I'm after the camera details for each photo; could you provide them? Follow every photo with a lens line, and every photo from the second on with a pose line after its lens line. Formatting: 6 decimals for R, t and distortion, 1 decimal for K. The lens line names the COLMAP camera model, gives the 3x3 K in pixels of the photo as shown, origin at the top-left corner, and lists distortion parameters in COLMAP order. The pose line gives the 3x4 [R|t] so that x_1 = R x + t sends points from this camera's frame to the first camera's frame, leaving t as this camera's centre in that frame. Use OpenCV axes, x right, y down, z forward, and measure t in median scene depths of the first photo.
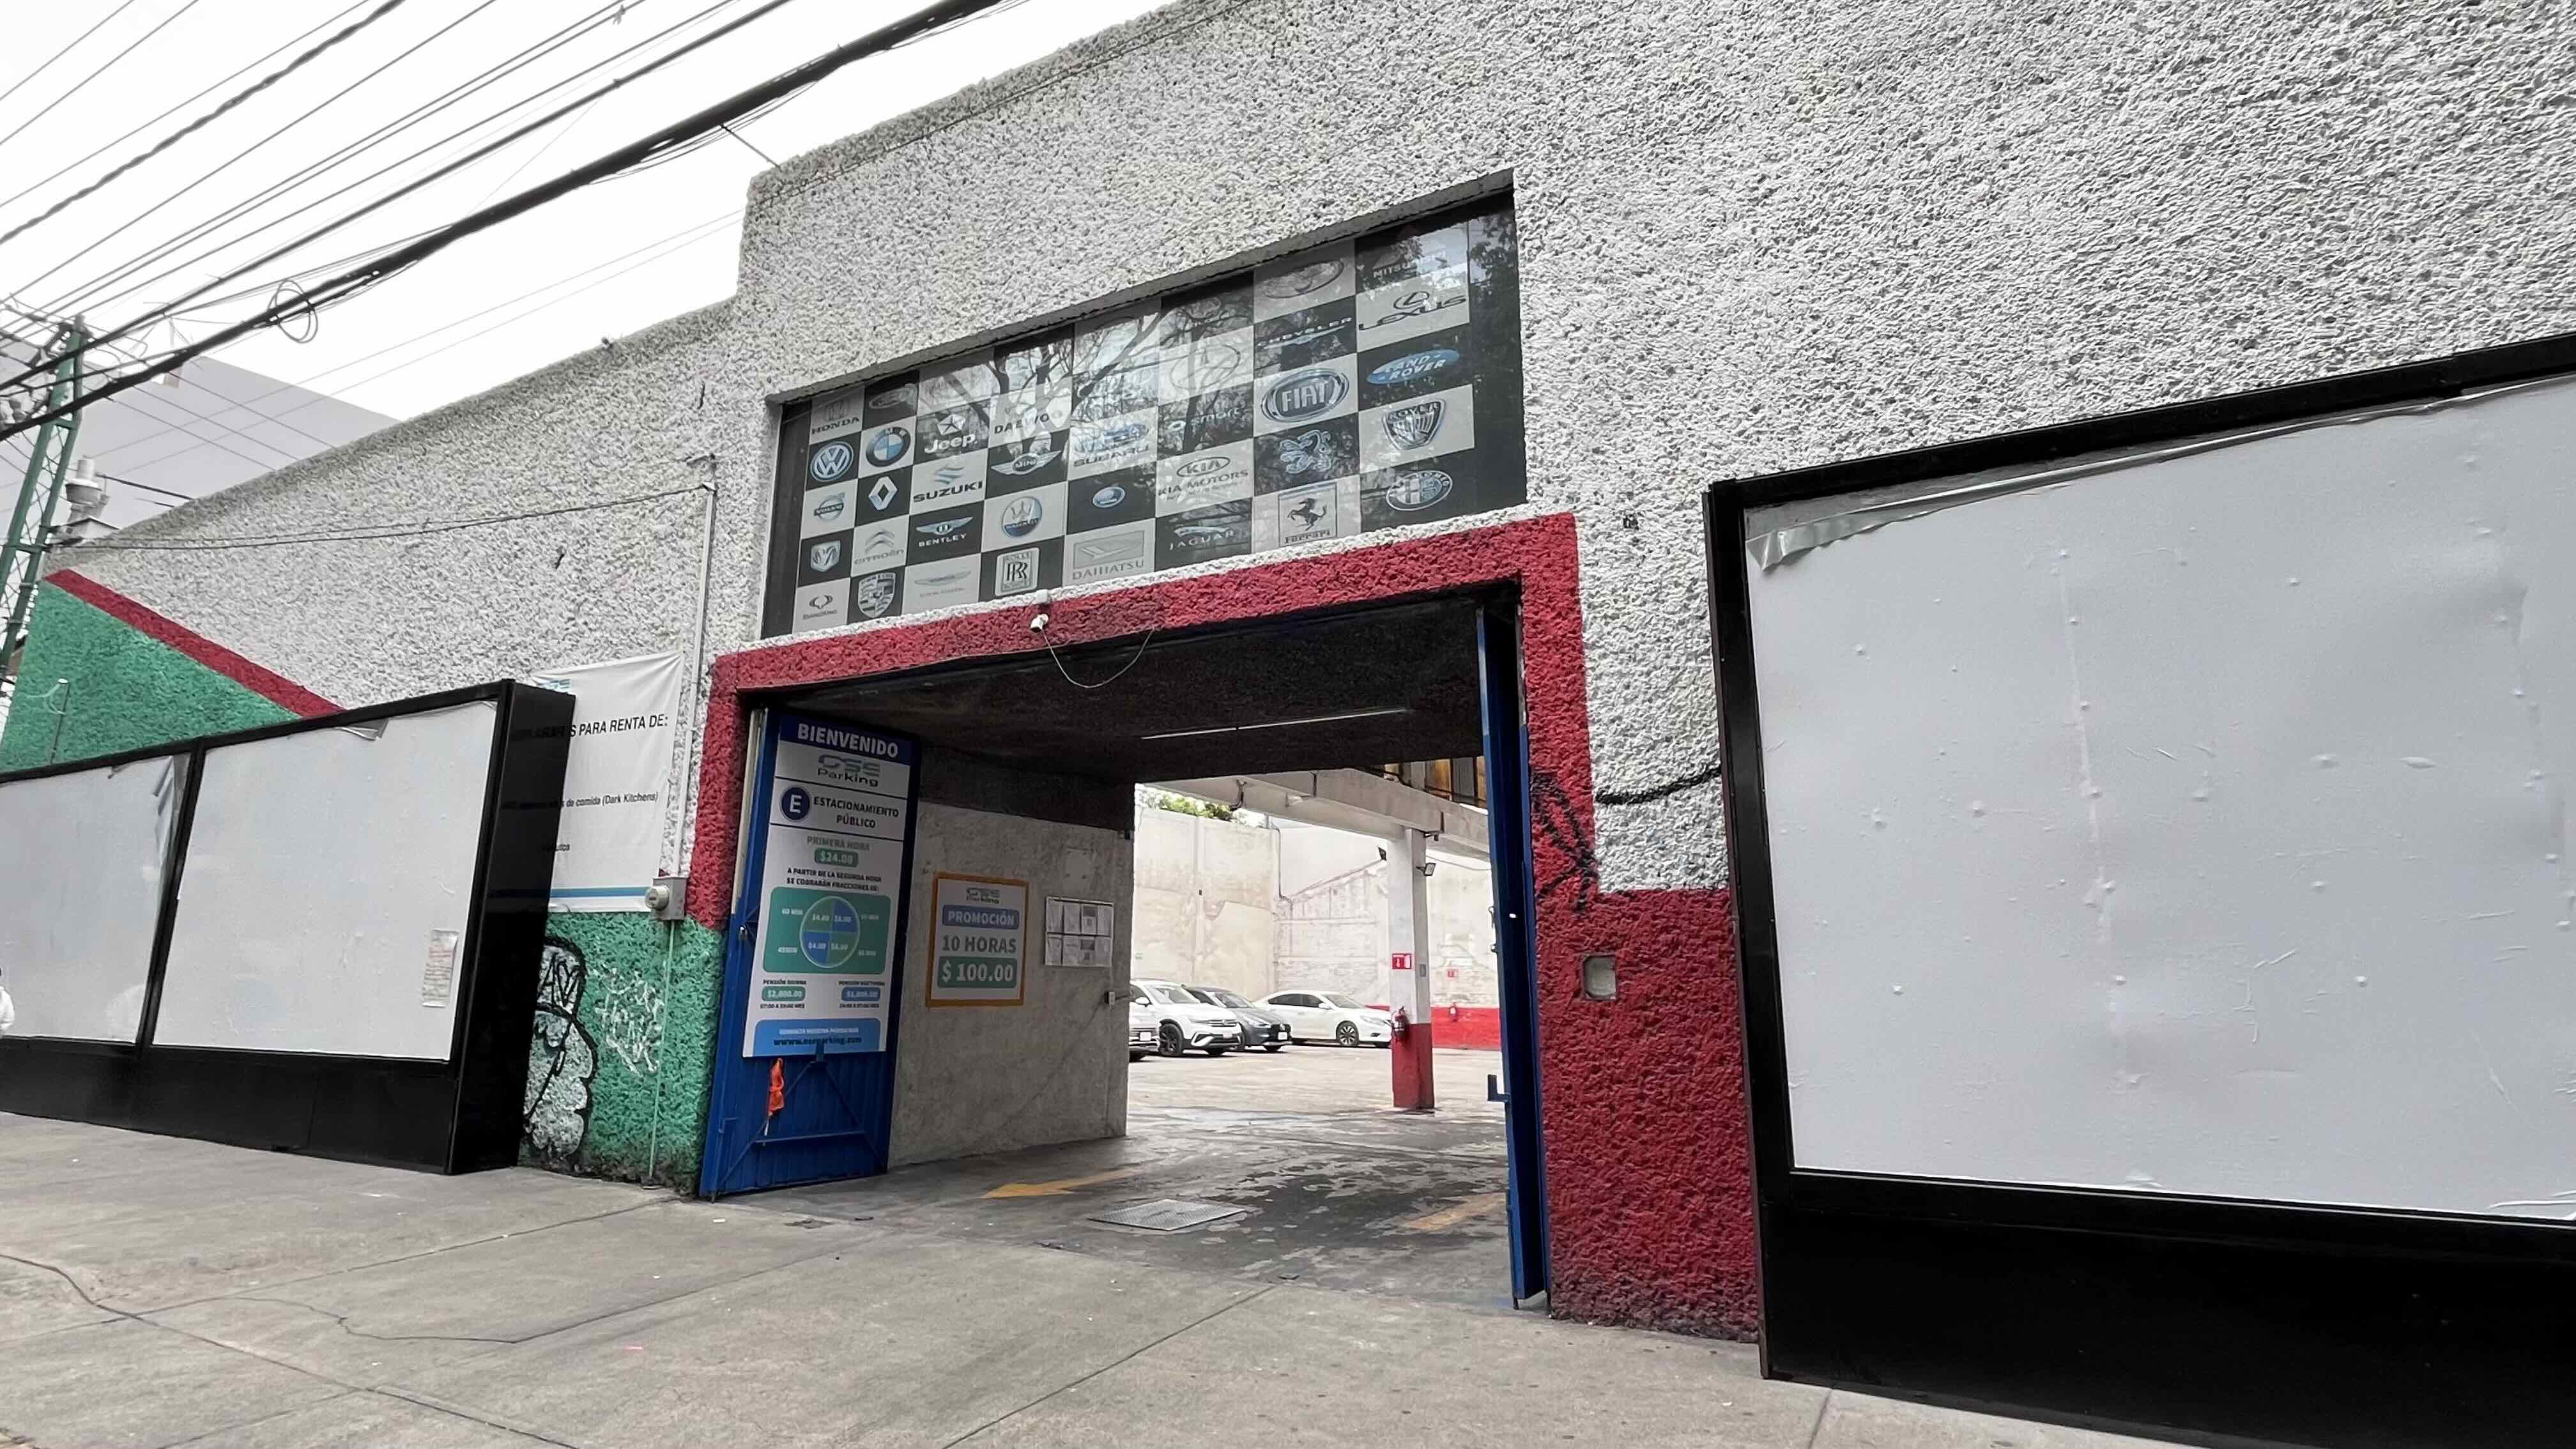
lens RADIAL K [[1220.4, 0, 1288.0], [0, 1220.4, 724.5], [0, 0, 1]] dist [0.000106, -0.000003]
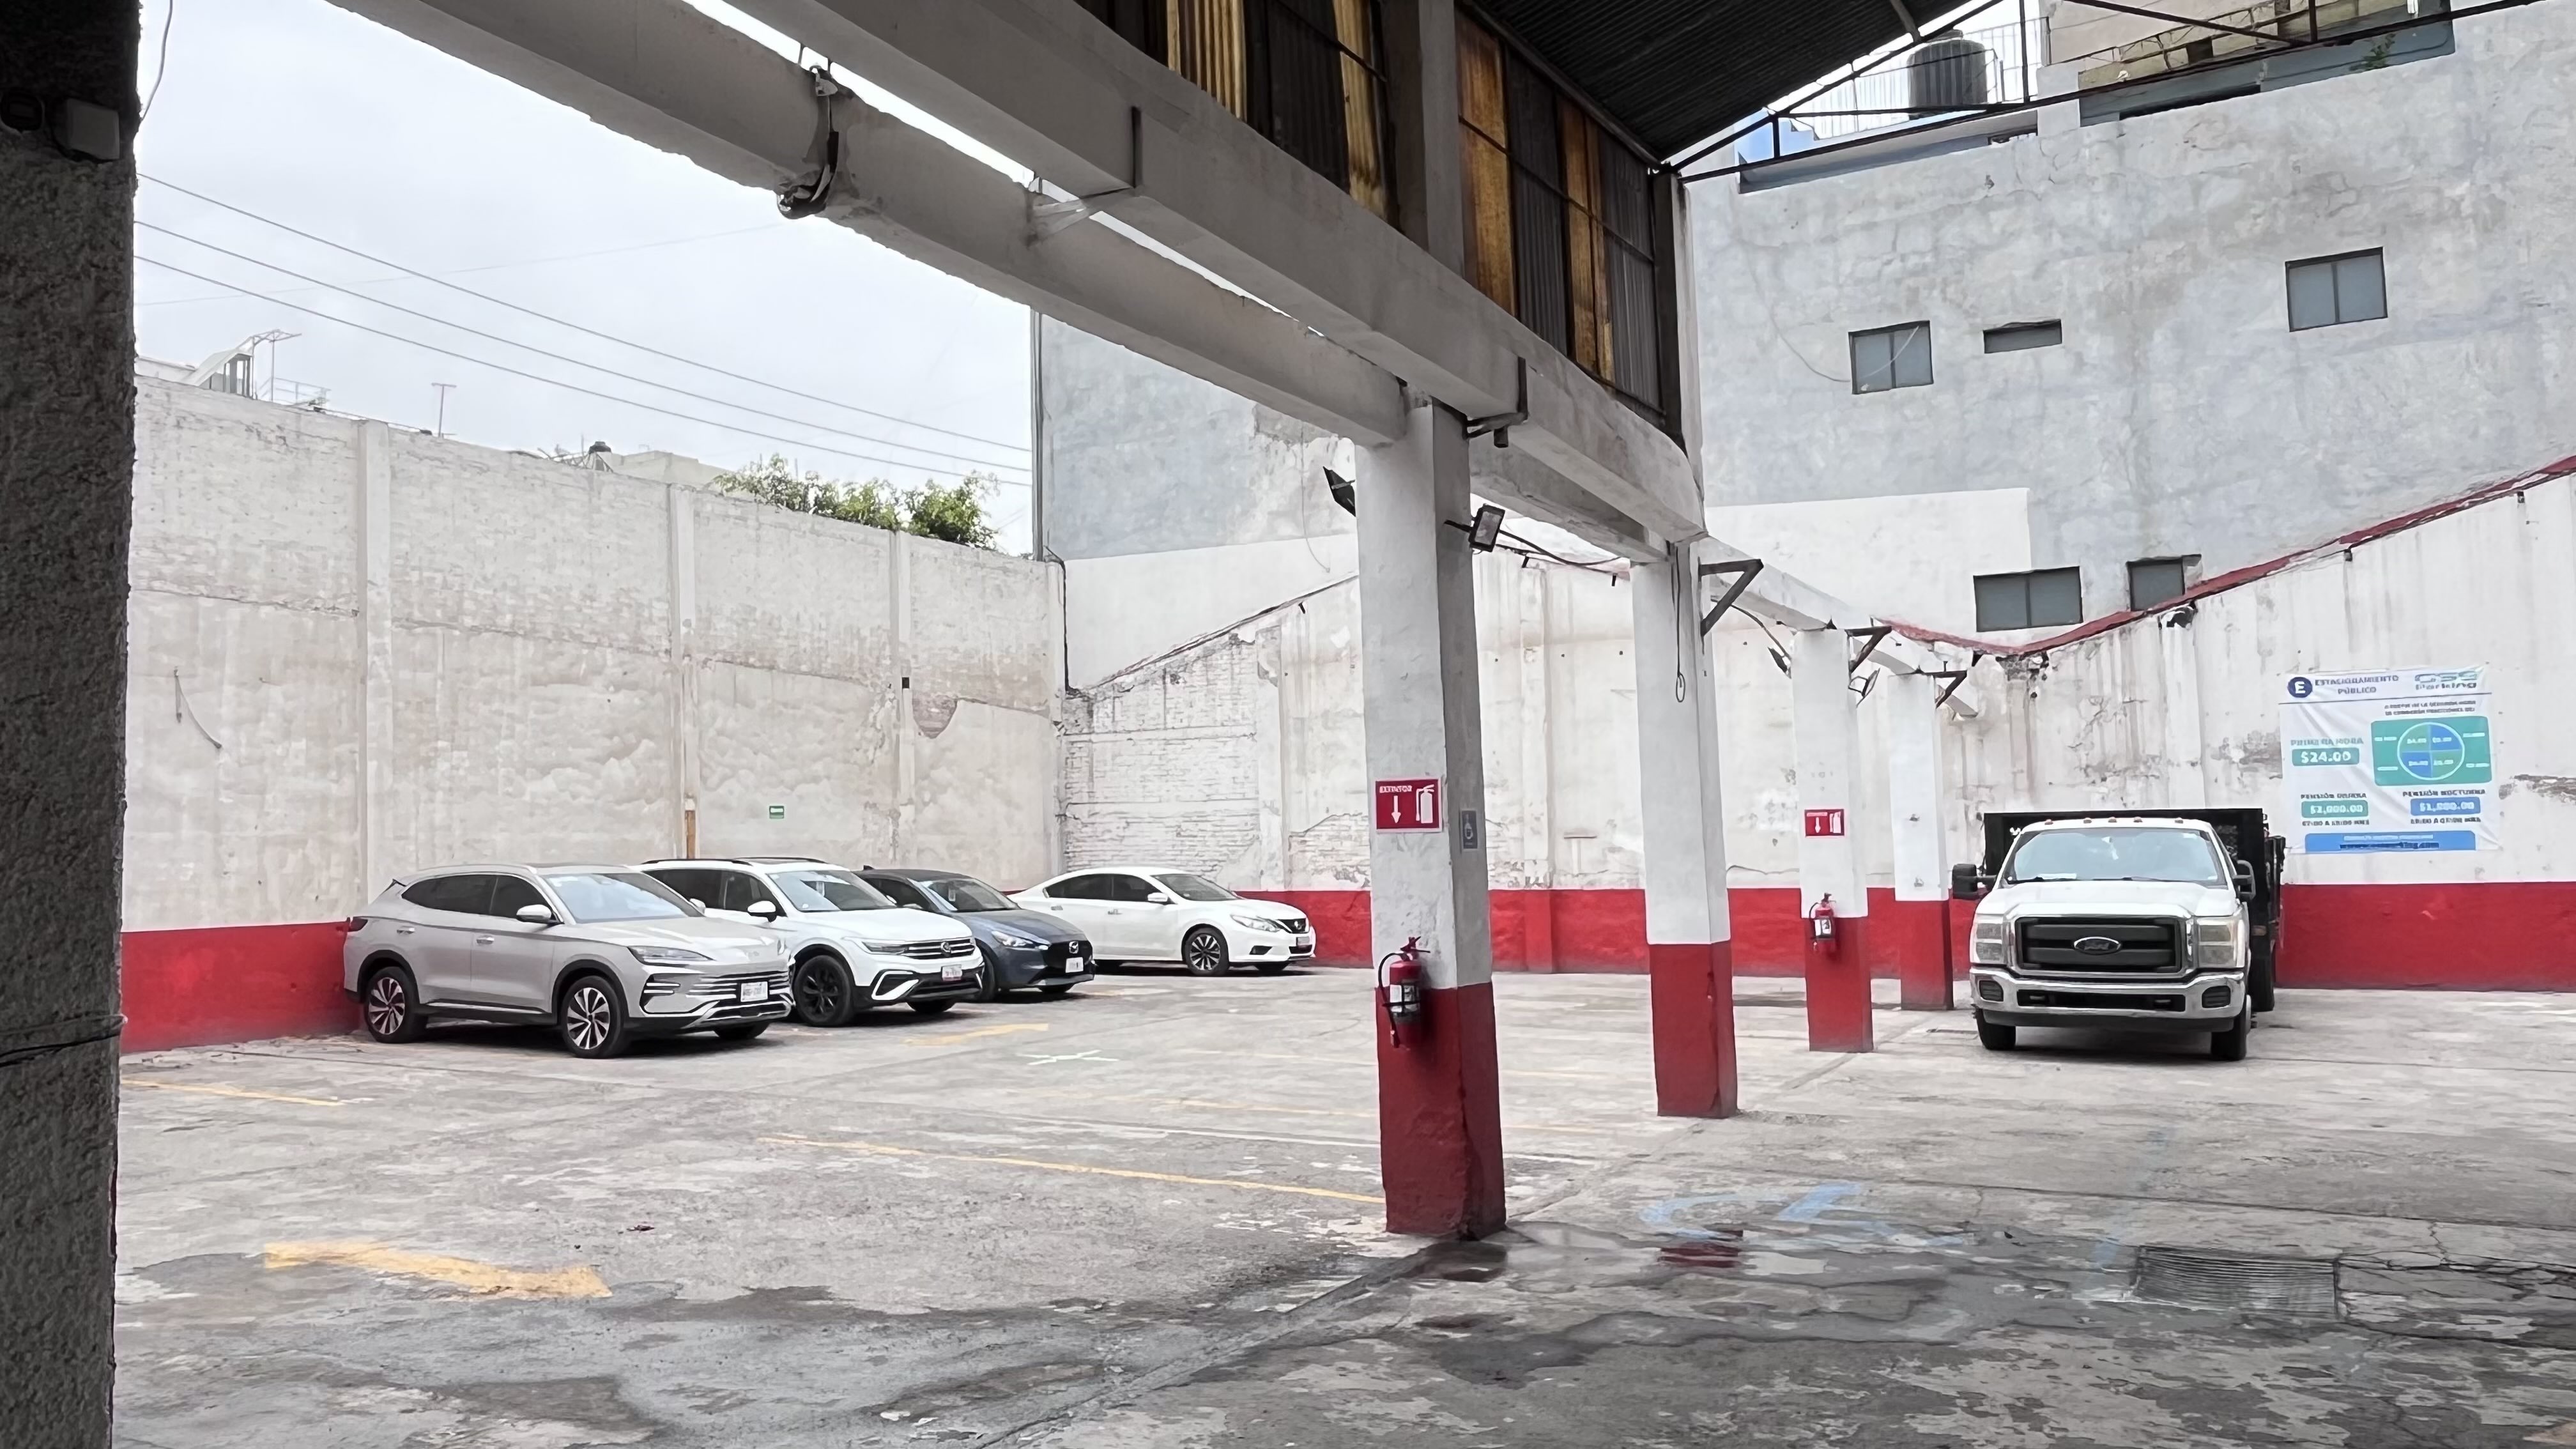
lens RADIAL K [[1726.0, 0, 1288.0], [0, 1726.0, 724.5], [0, 0, 1]] dist [0.002195, -0.084343]
pose [[0.993518, -0.023671, 0.111185, 0.005842], [0.007646, 0.989780, 0.142401, 0.063747], [-0.113419, -0.140628, 0.983545, 0.328352]]
